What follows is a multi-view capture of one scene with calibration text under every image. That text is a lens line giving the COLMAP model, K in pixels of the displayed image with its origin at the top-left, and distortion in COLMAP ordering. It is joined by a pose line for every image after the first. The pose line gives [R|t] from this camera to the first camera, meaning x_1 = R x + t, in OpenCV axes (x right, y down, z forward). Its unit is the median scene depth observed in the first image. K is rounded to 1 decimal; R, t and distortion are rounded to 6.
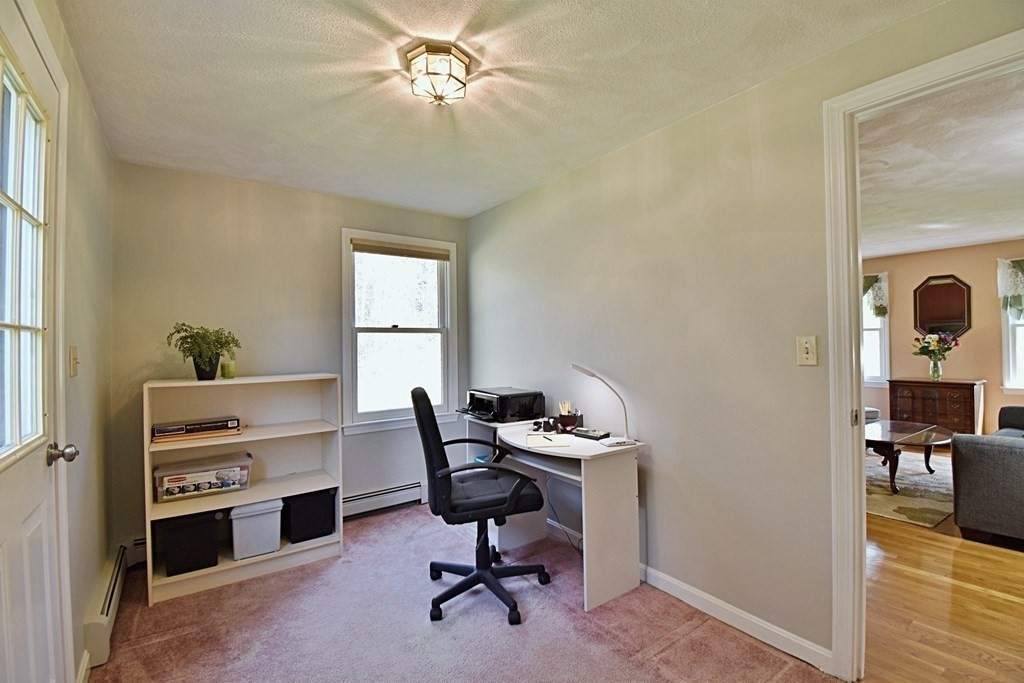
lens RADIAL K [[461.2, 0, 493.2], [0, 461.2, 339.5], [0, 0, 1]] dist [-0.001378, -0.005198]
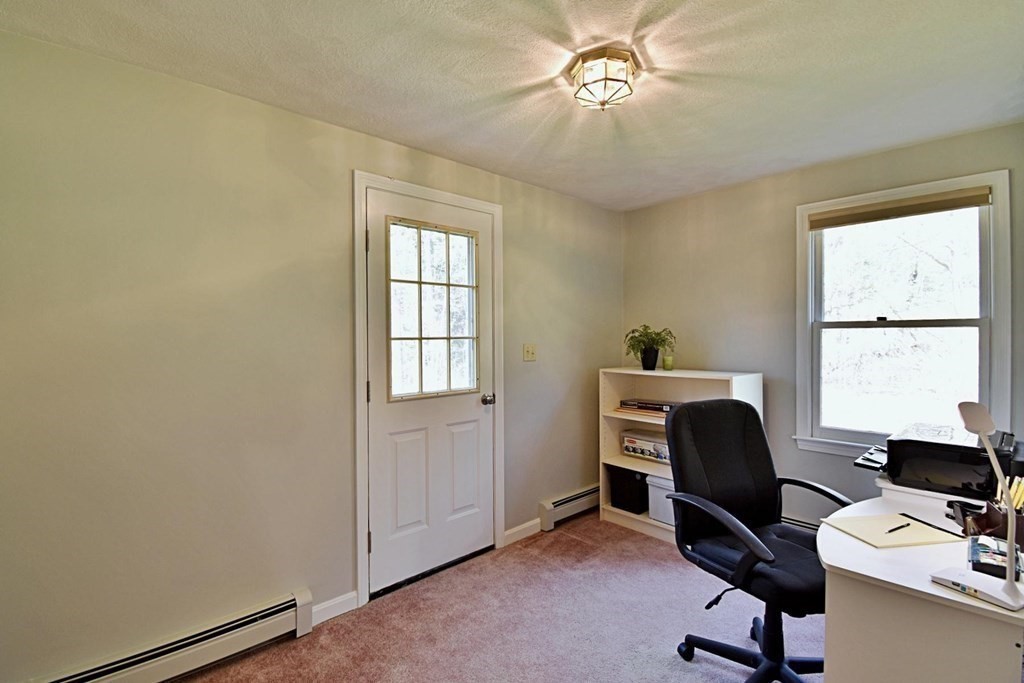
lens RADIAL K [[461.2, 0, 513.9], [0, 461.2, 339.1], [0, 0, 1]] dist [-0.001378, -0.005198]
pose [[0.147851, 0.020263, -0.988802, 0.598828], [0.017529, 0.999579, 0.023104, -0.033572], [0.988854, -0.020749, 0.147433, 0.469506]]
